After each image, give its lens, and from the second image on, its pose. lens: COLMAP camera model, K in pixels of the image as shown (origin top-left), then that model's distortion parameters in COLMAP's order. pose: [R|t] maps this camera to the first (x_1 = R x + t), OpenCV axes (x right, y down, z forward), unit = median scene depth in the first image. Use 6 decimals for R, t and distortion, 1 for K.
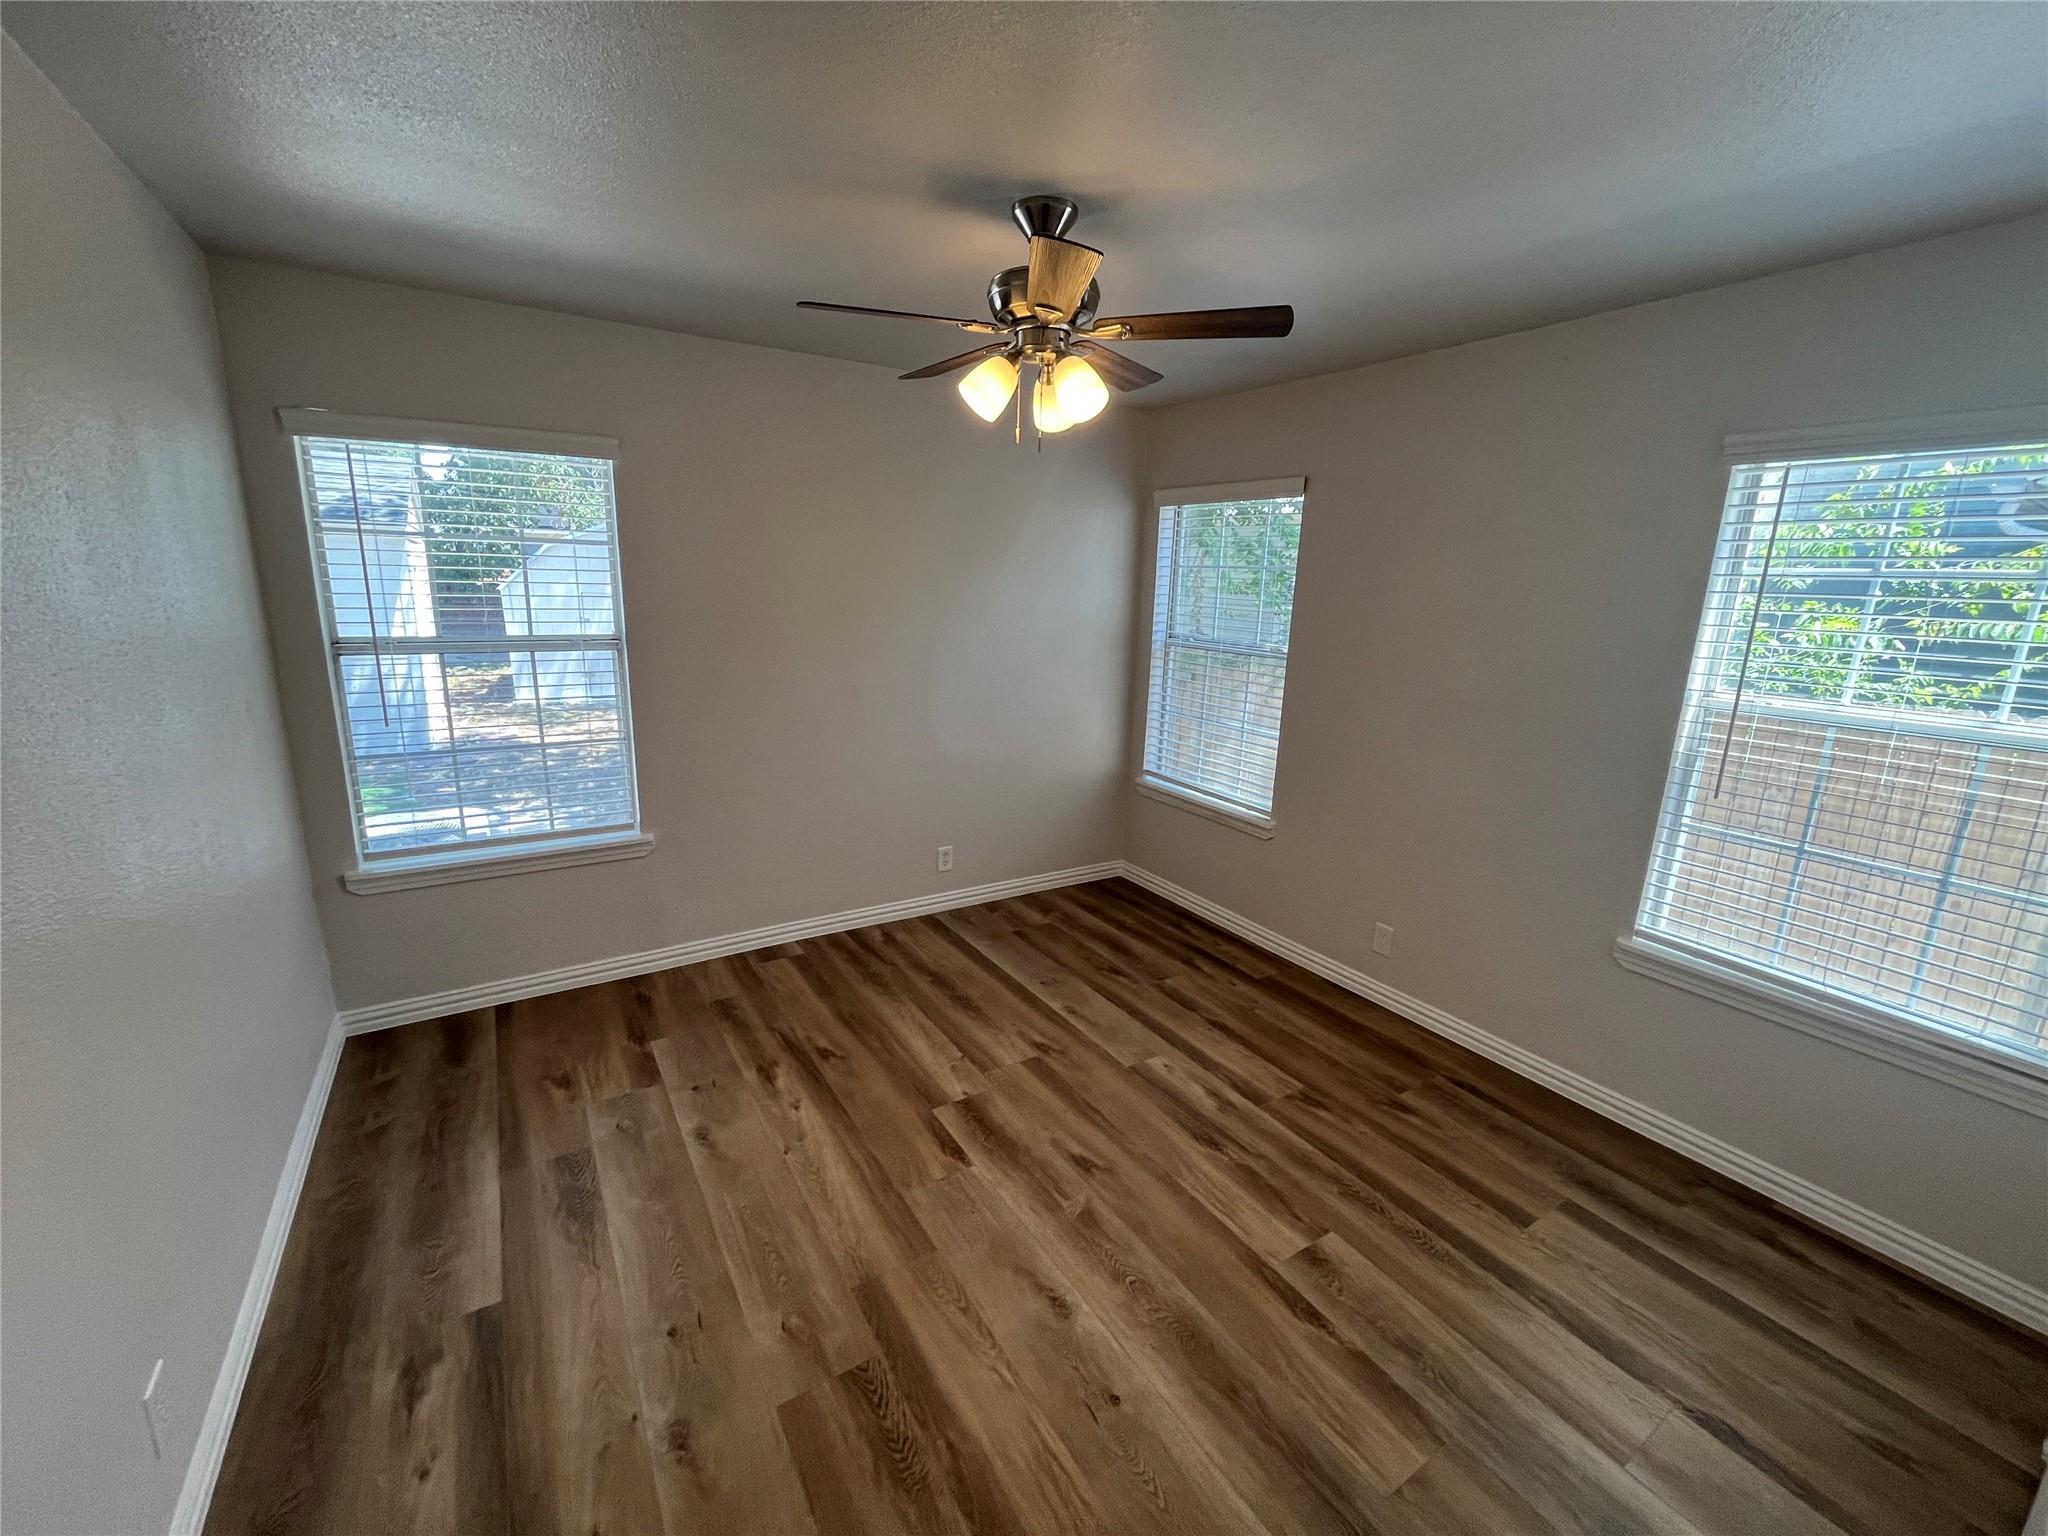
lens RADIAL K [[832.1, 0, 1022.6], [0, 832.1, 768.9], [0, 0, 1]] dist [-0.001760, -0.000054]
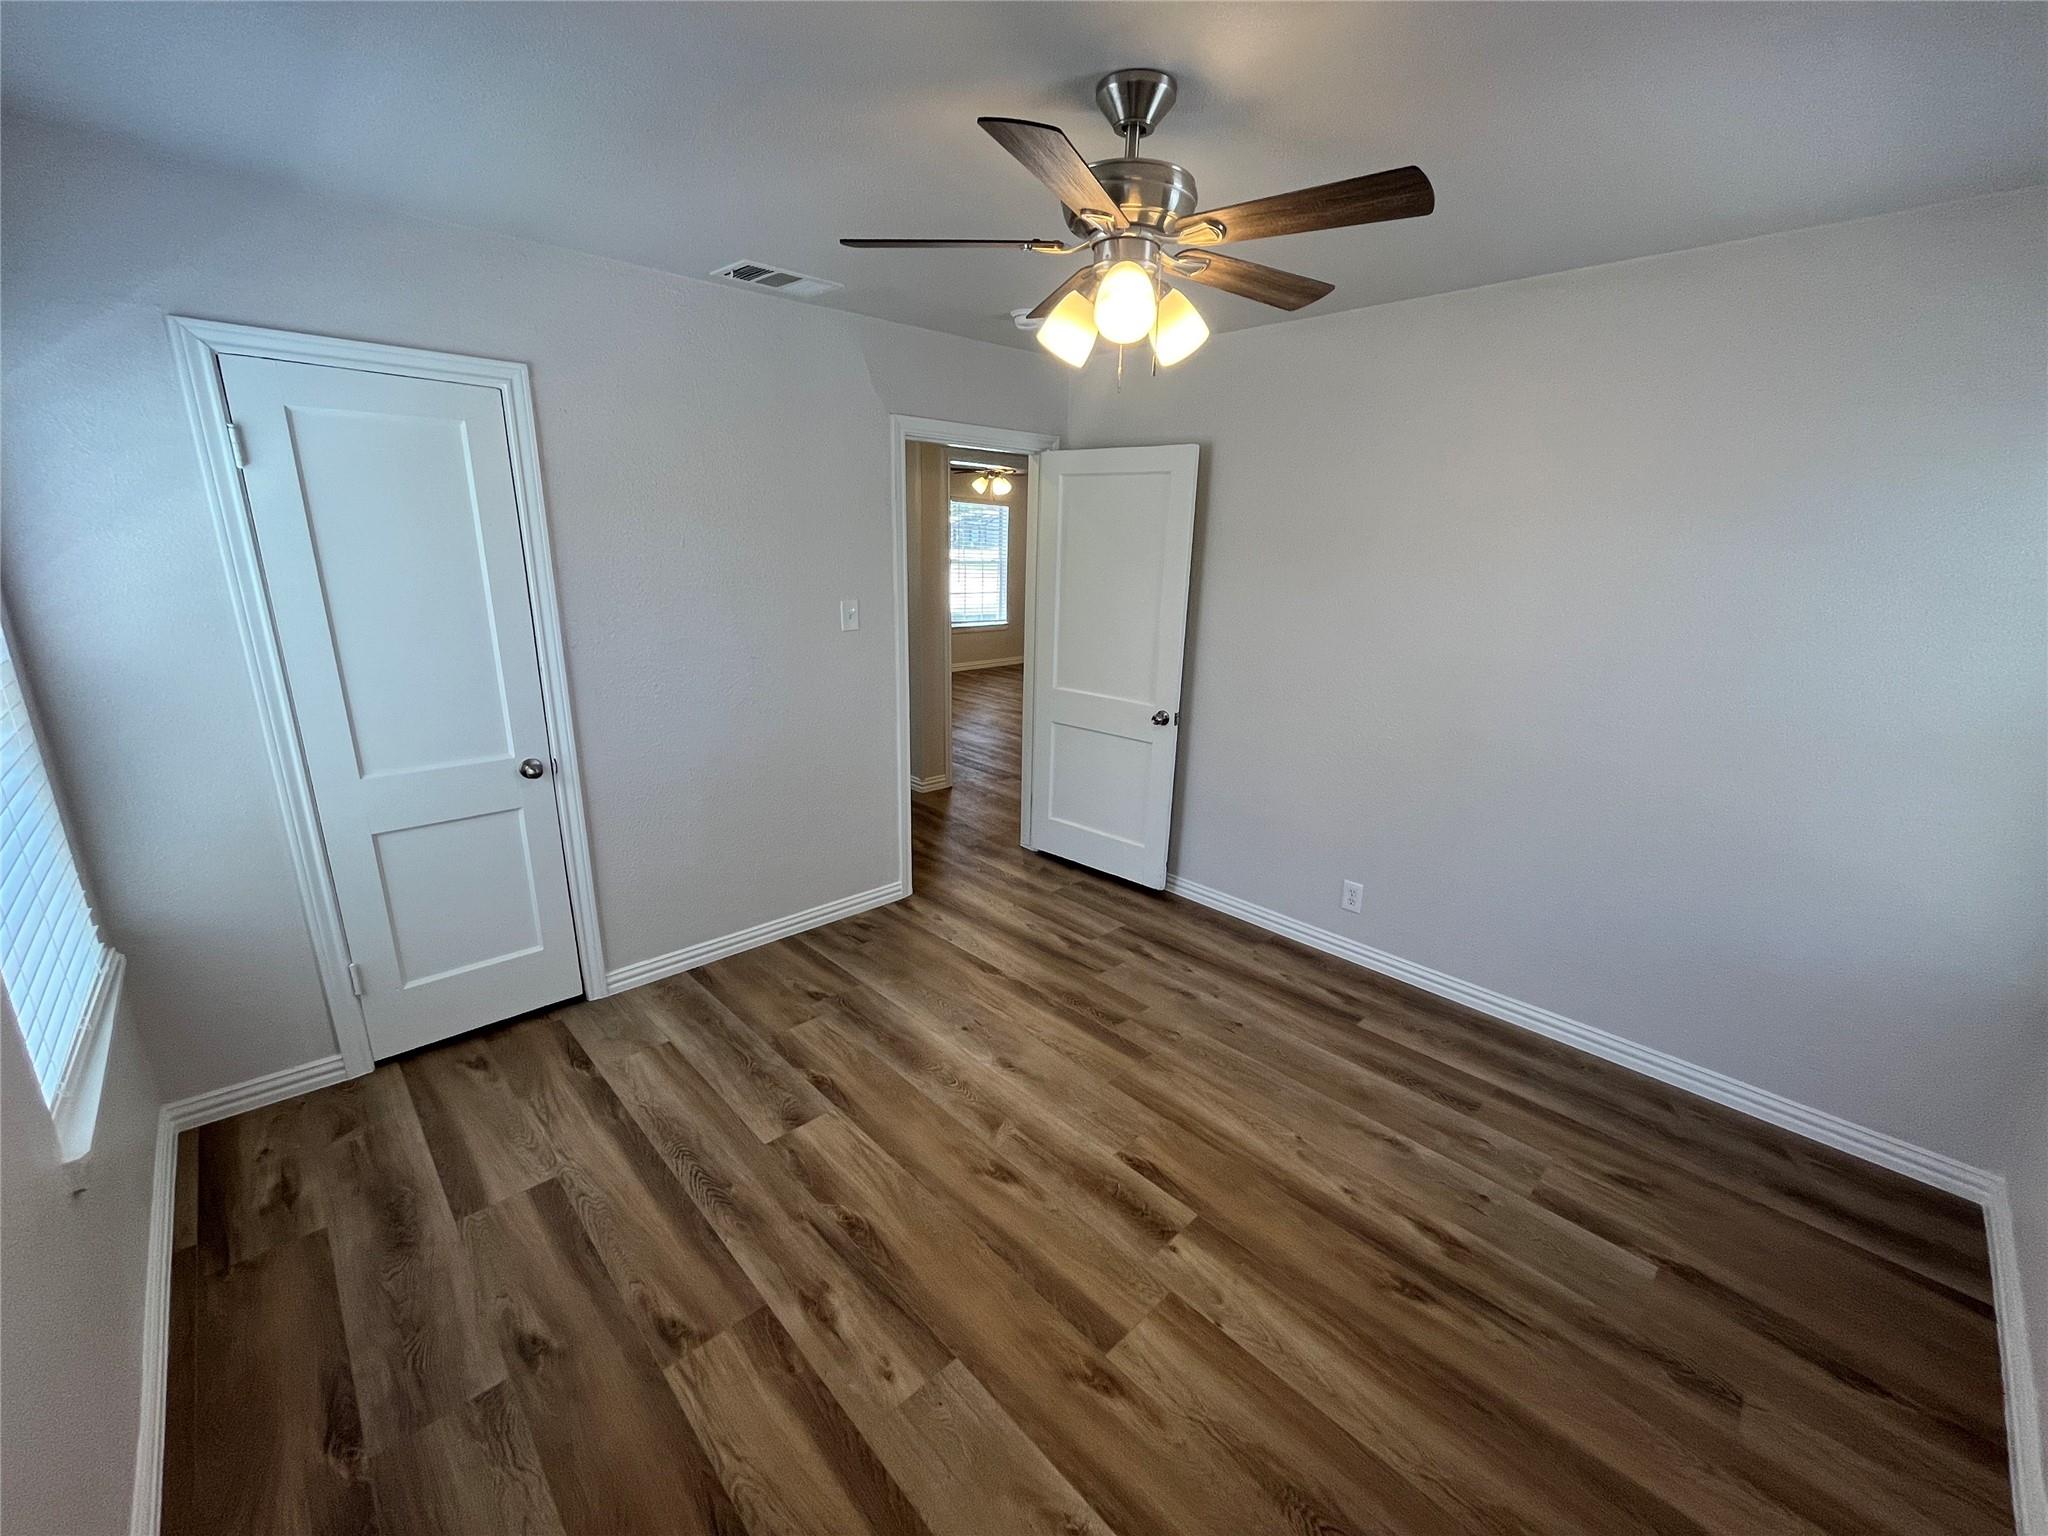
lens RADIAL K [[832.1, 0, 1022.6], [0, 832.1, 768.9], [0, 0, 1]] dist [-0.001760, -0.000054]
pose [[-0.979744, 0.000402, -0.200255, 0.242015], [-0.095820, 0.877151, 0.470558, -0.368554], [0.175843, 0.480214, -0.859345, 1.608320]]
